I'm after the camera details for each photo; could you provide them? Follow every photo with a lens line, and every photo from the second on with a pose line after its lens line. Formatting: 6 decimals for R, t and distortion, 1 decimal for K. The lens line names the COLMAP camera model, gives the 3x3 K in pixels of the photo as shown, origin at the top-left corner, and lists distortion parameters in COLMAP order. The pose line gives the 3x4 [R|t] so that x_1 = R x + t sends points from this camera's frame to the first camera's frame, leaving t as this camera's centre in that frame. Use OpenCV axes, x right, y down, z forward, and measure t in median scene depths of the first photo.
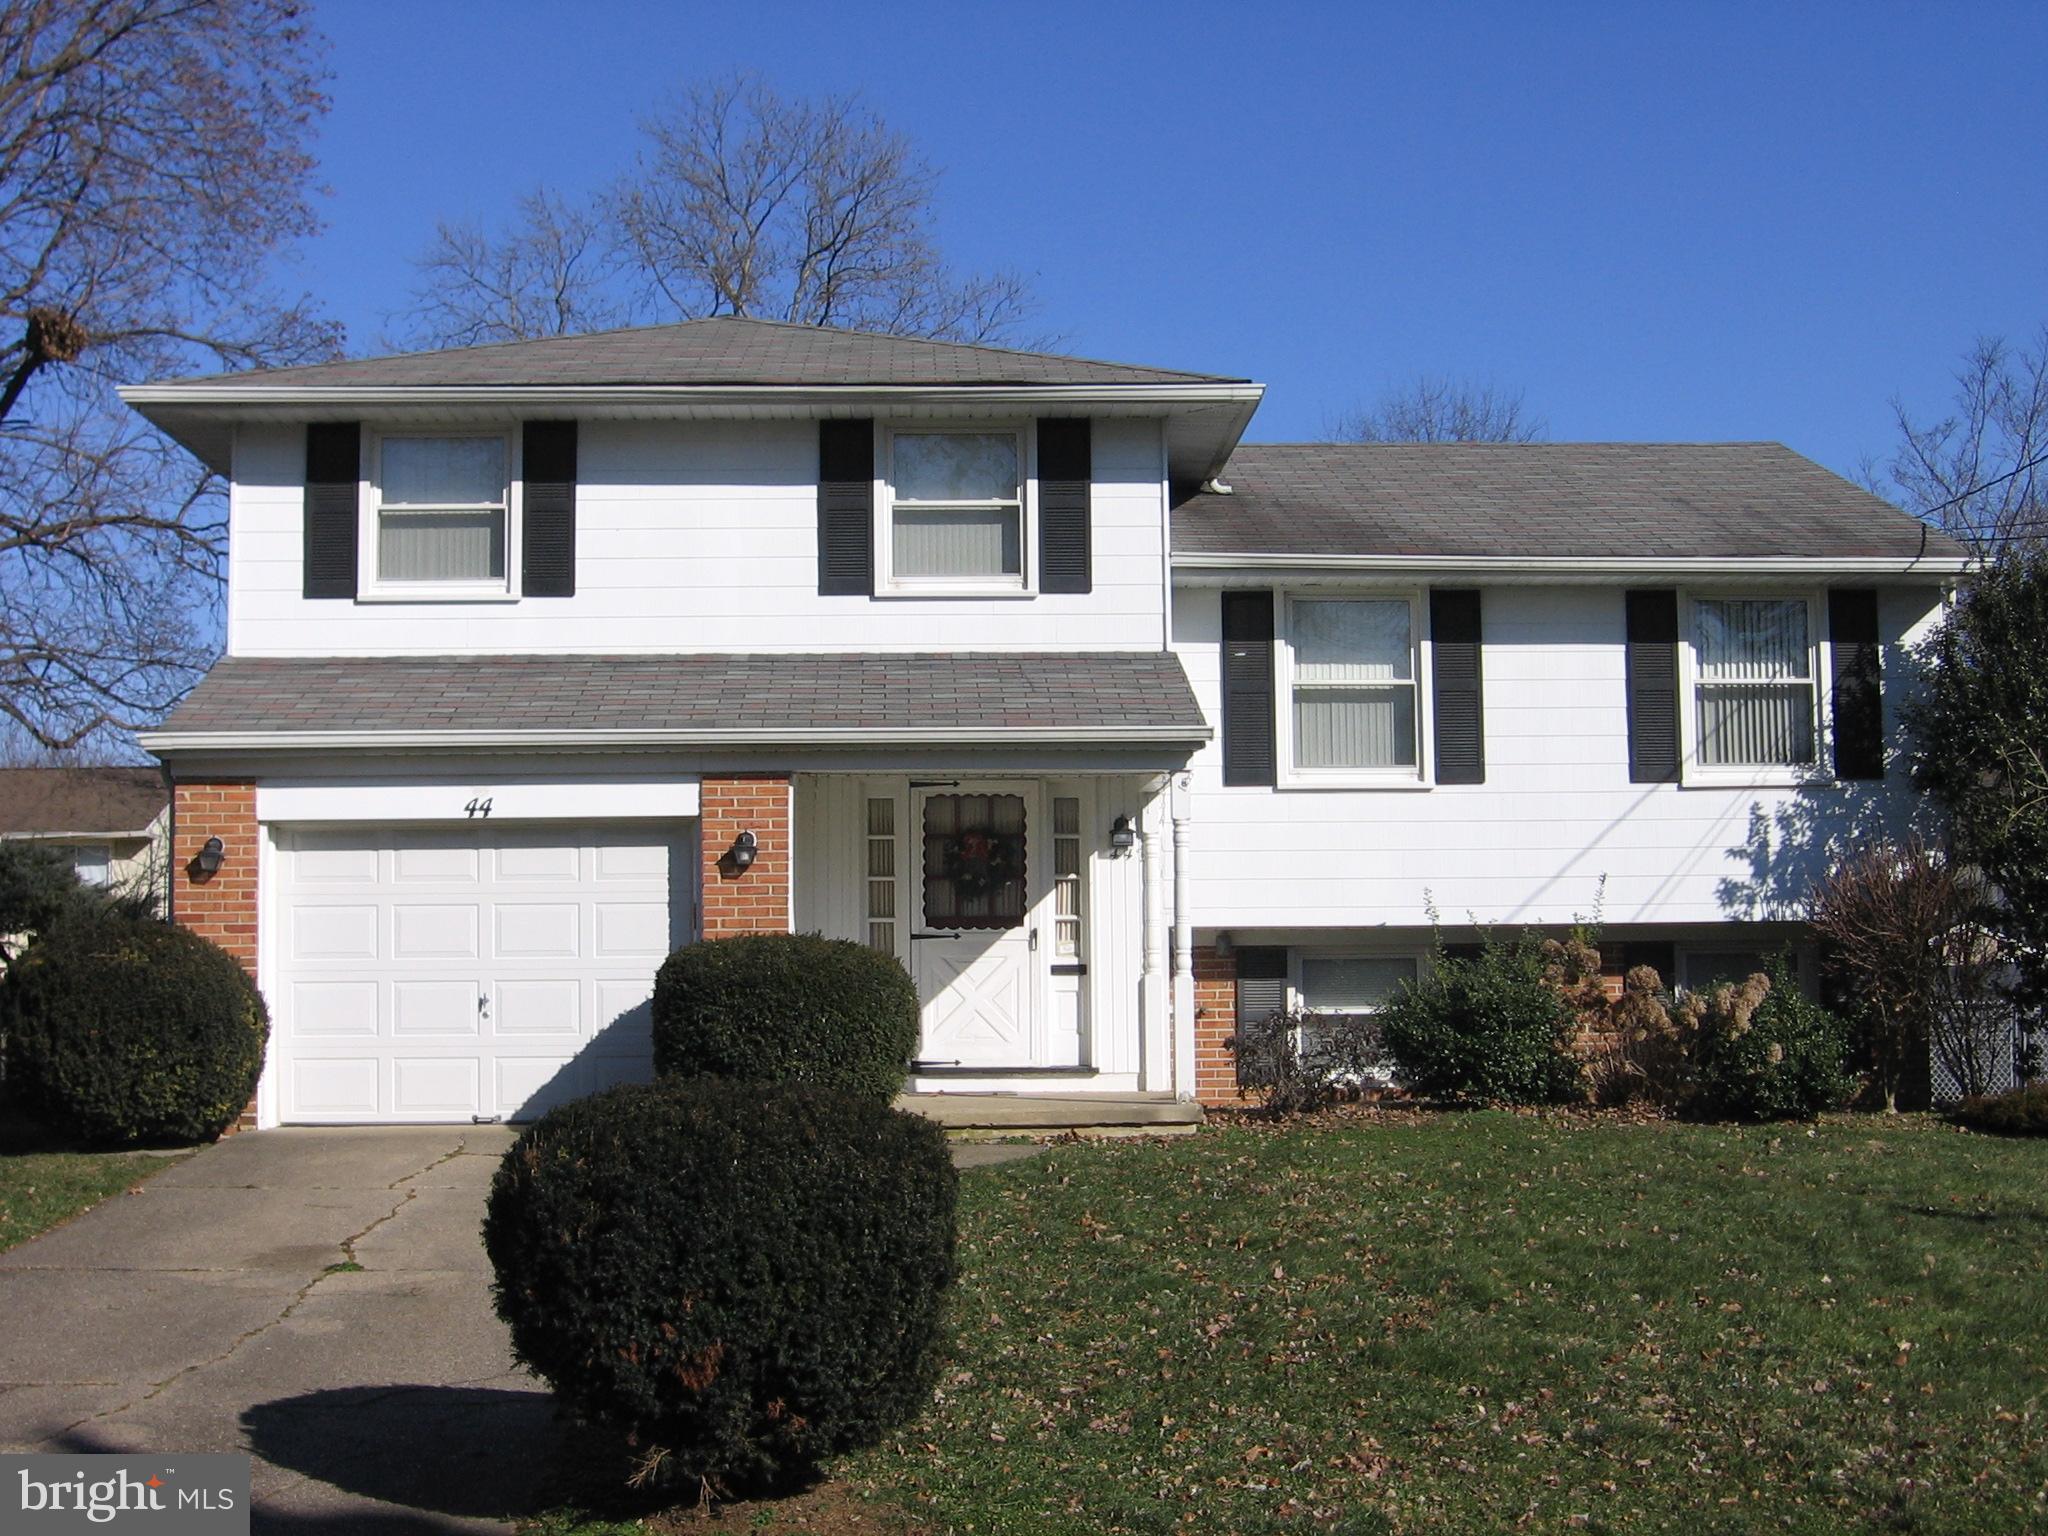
lens RADIAL K [[2993.5, 0, 1024.0], [0, 2993.5, 768.0], [0, 0, 1]] dist [-0.023808, -0.003338]
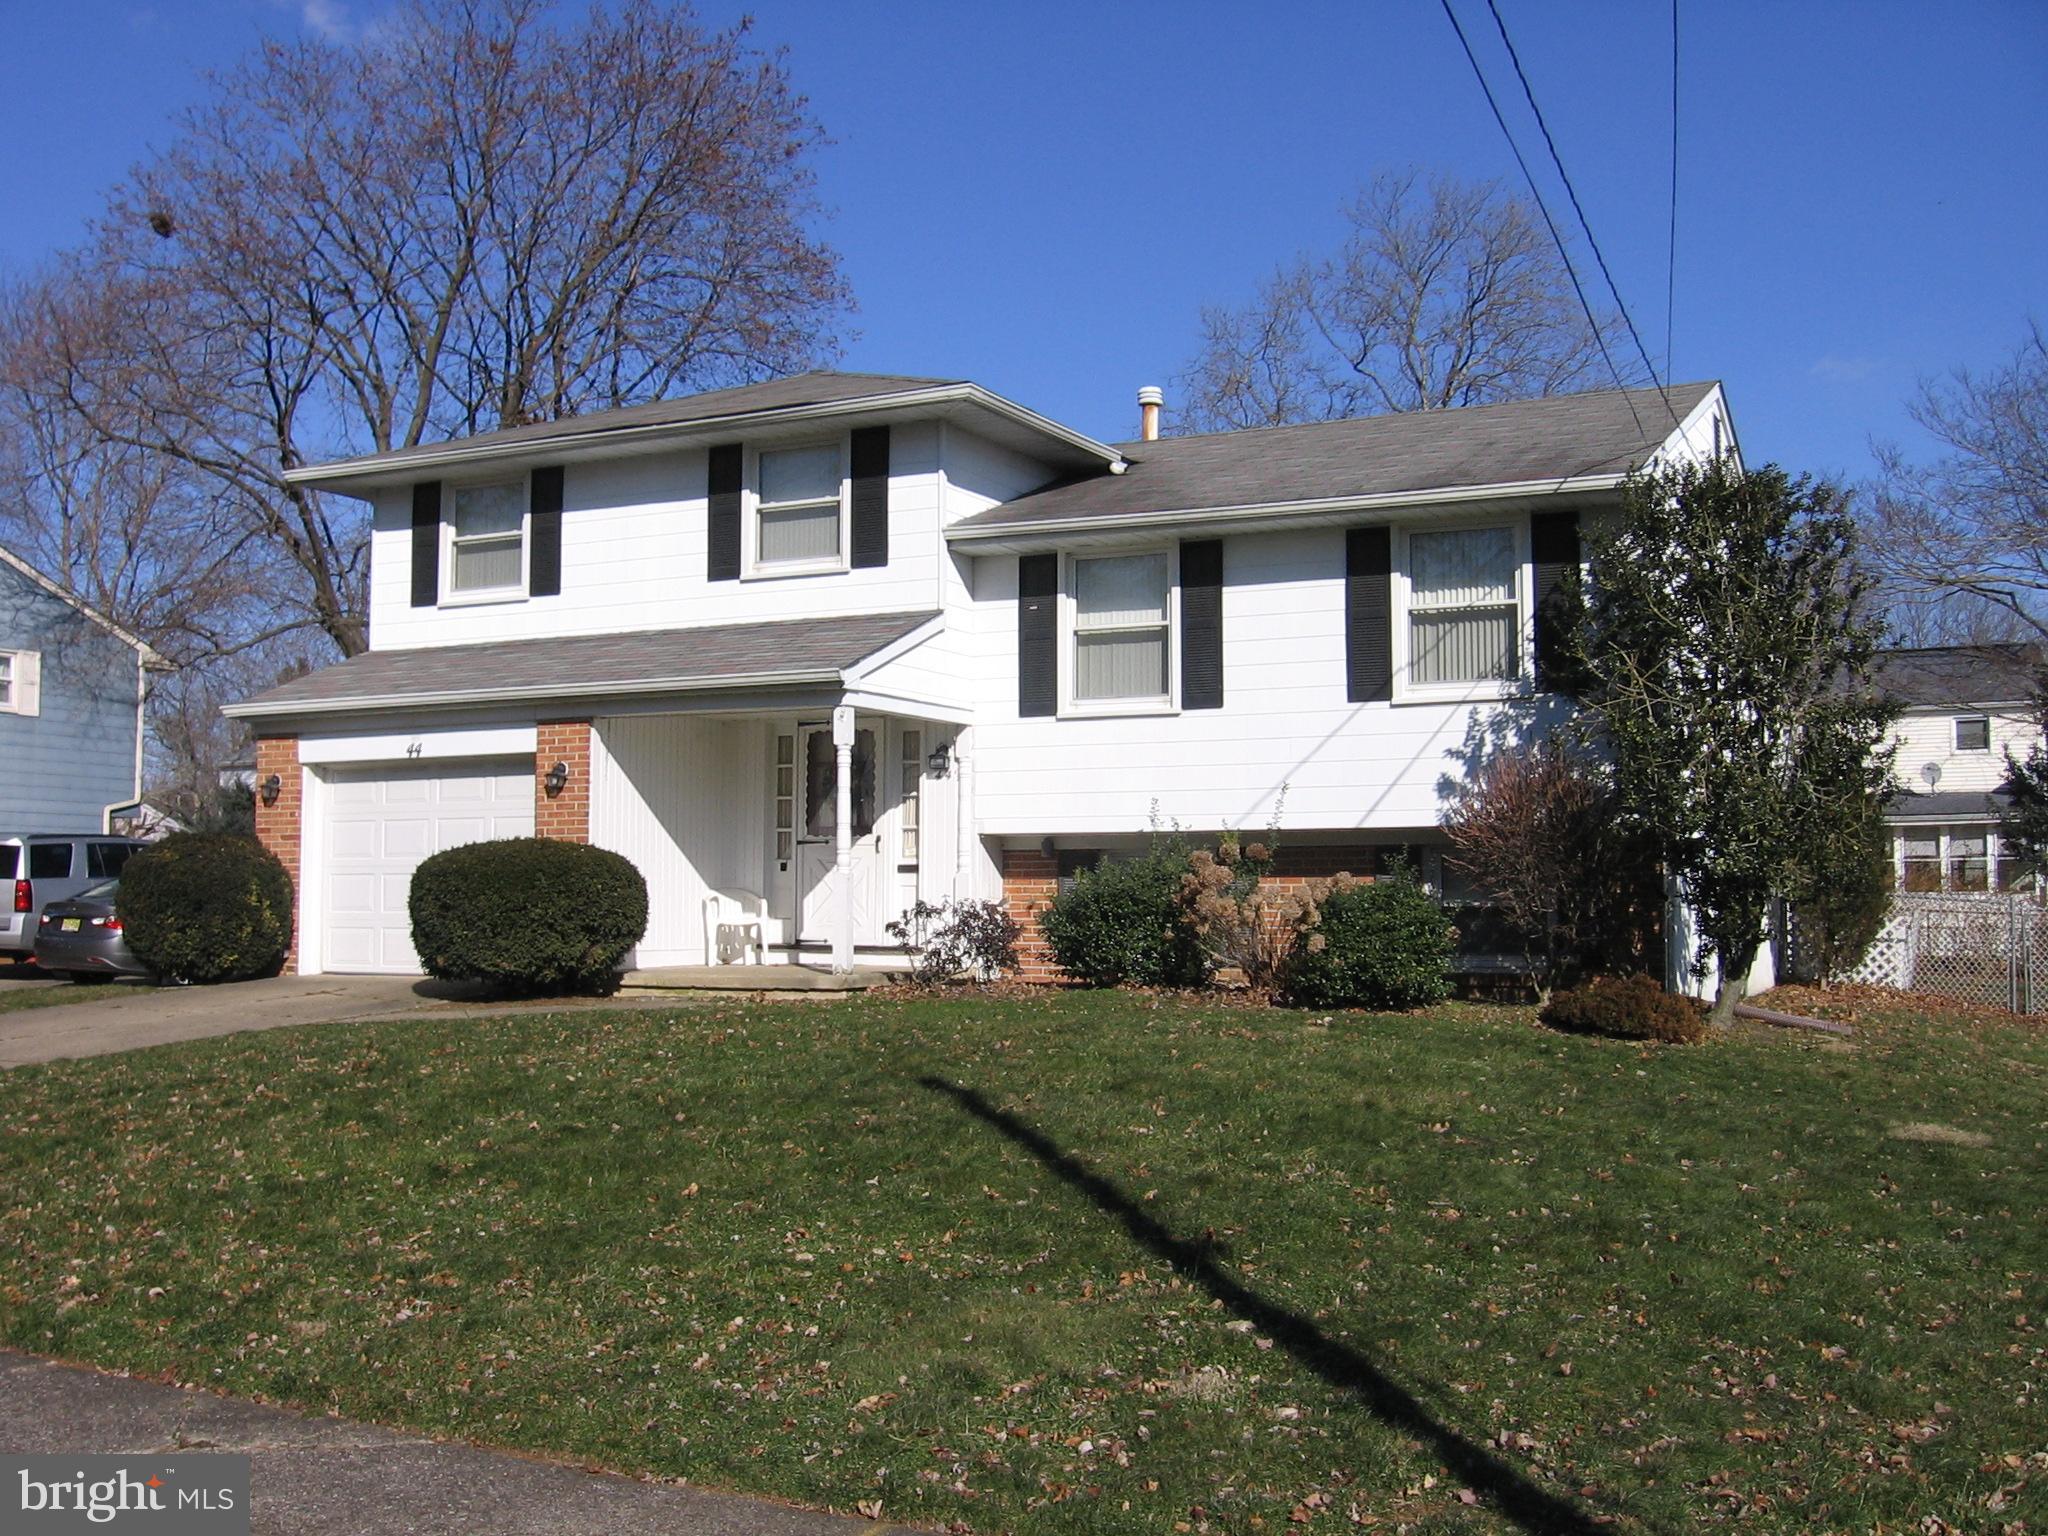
lens RADIAL K [[2292.6, 0, 1024.0], [0, 2292.6, 768.0], [0, 0, 1]] dist [-0.003869, -0.003439]
pose [[0.847794, -0.021989, -0.529869, 0.566061], [0.029752, 0.999539, 0.006124, 0.021209], [0.529490, -0.020957, 0.848057, 0.216423]]
